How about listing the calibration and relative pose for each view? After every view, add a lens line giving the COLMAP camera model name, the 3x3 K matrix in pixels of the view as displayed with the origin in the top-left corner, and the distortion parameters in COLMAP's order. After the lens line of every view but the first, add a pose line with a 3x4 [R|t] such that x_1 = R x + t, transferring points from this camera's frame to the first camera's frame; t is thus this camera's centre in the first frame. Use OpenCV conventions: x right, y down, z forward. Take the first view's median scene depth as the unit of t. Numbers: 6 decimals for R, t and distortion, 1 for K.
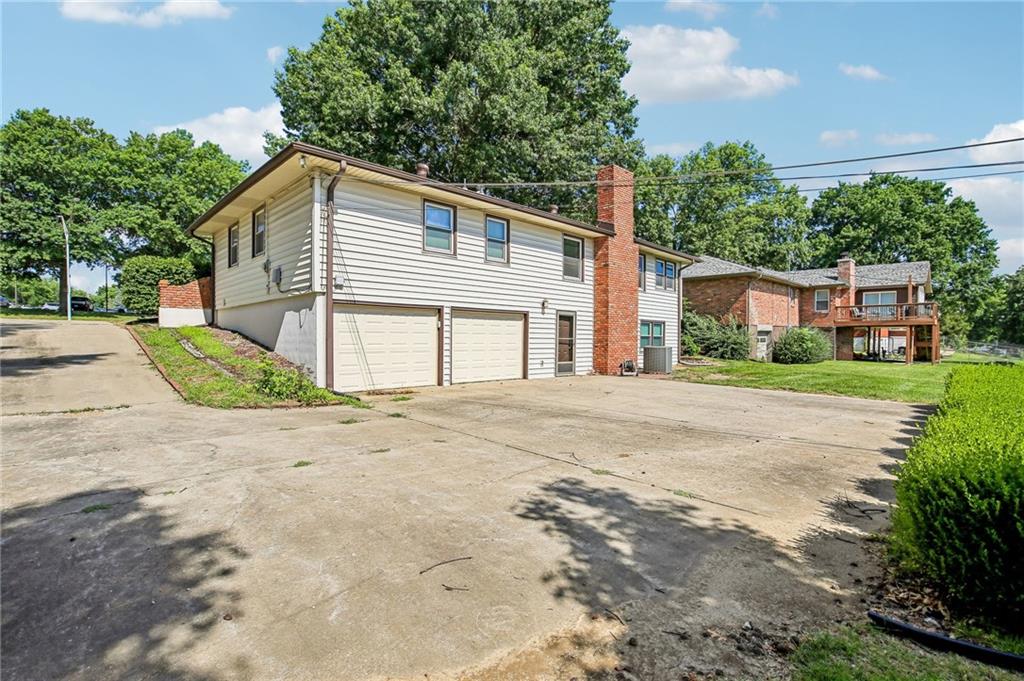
lens RADIAL K [[476.3, 0, 516.5], [0, 476.3, 341.8], [0, 0, 1]] dist [-0.024371, 0.002758]
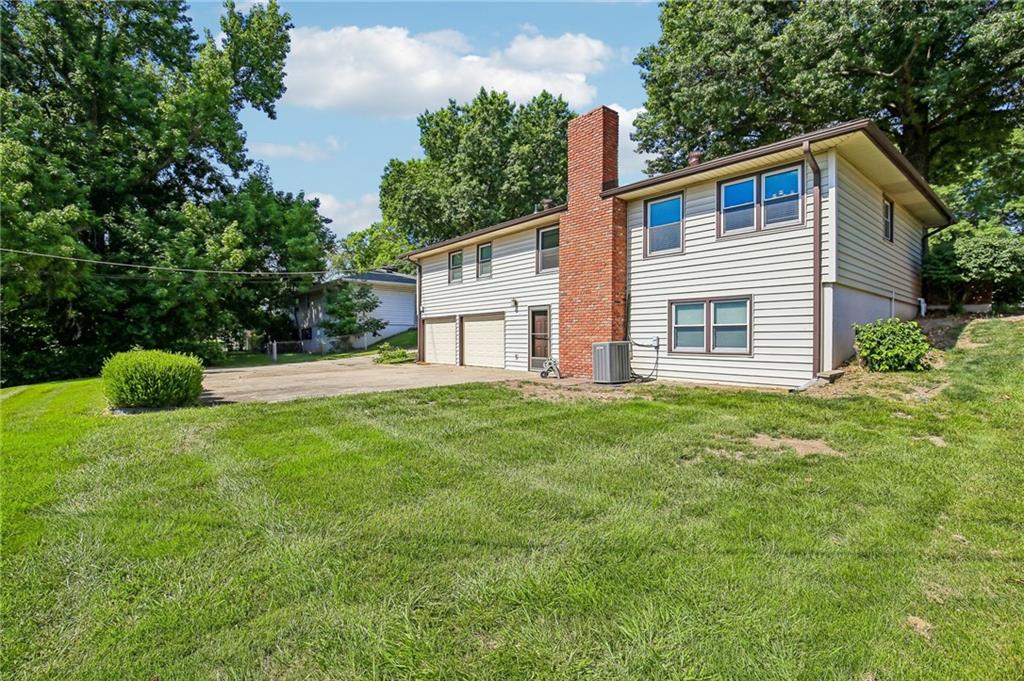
lens RADIAL K [[476.3, 0, 512.5], [0, 476.3, 342.5], [0, 0, 1]] dist [-0.024371, 0.002758]
pose [[-0.086831, -0.004574, -0.996213, 1.123015], [-0.005414, 0.999977, -0.004119, 0.016156], [0.996208, 0.005036, -0.086854, 1.060232]]
